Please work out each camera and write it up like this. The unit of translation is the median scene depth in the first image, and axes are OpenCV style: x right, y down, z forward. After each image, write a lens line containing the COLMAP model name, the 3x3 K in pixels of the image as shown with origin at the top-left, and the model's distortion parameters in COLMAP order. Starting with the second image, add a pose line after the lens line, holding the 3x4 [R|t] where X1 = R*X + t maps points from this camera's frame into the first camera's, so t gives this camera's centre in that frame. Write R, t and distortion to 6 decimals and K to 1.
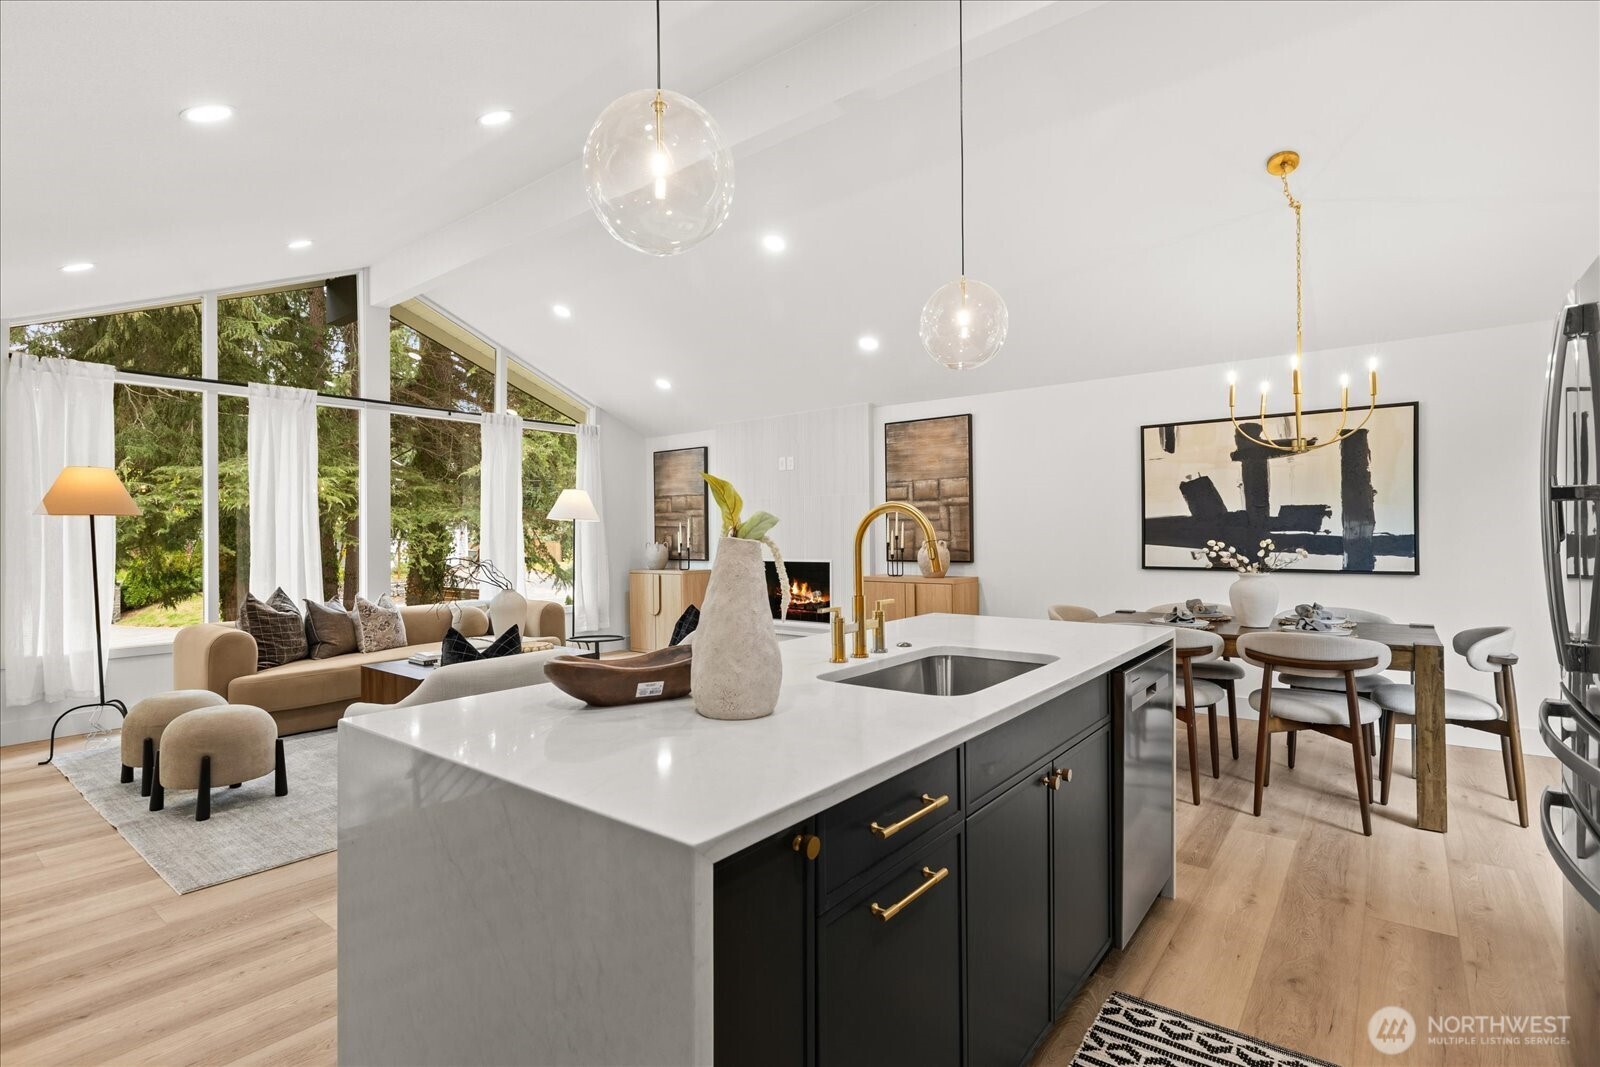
lens RADIAL K [[796.5, 0, 798.9], [0, 796.5, 531.7], [0, 0, 1]] dist [0.003035, 0.000168]
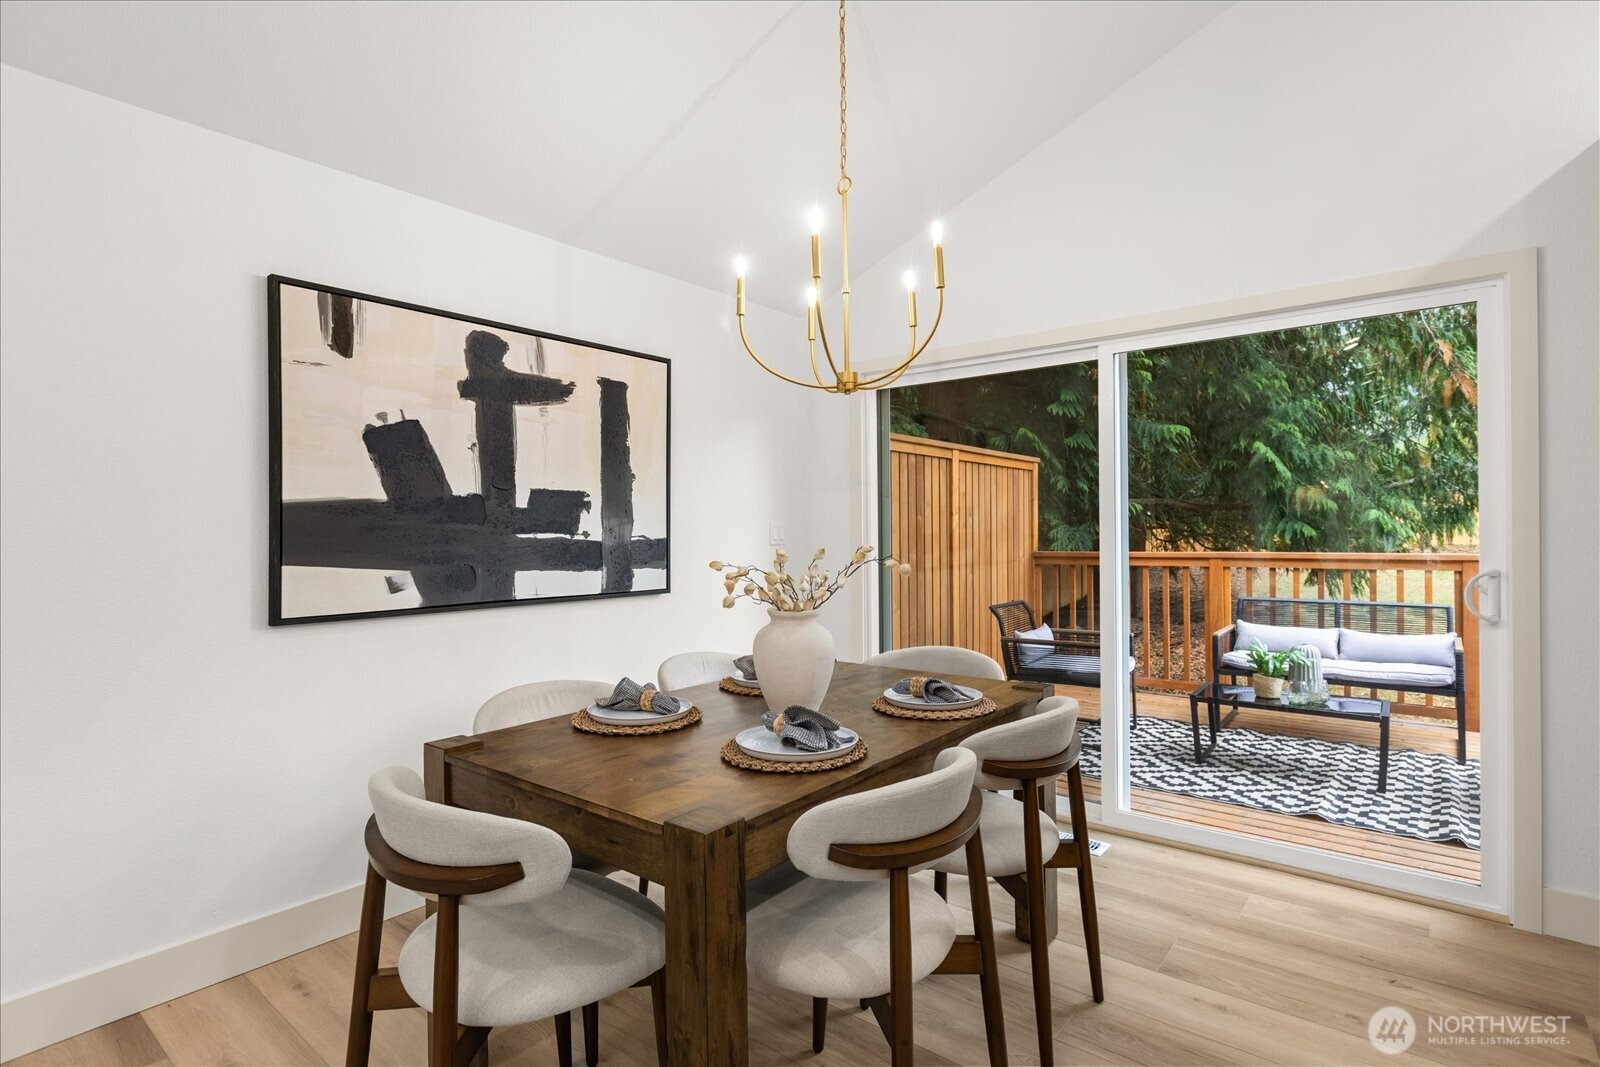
lens RADIAL K [[796.5, 0, 796.2], [0, 796.5, 534.8], [0, 0, 1]] dist [0.003035, 0.000168]
pose [[0.037782, 0.003551, 0.999280, 0.036996], [0.005966, 0.999975, -0.003779, 0.003643], [-0.999268, 0.006104, 0.037760, 0.790535]]
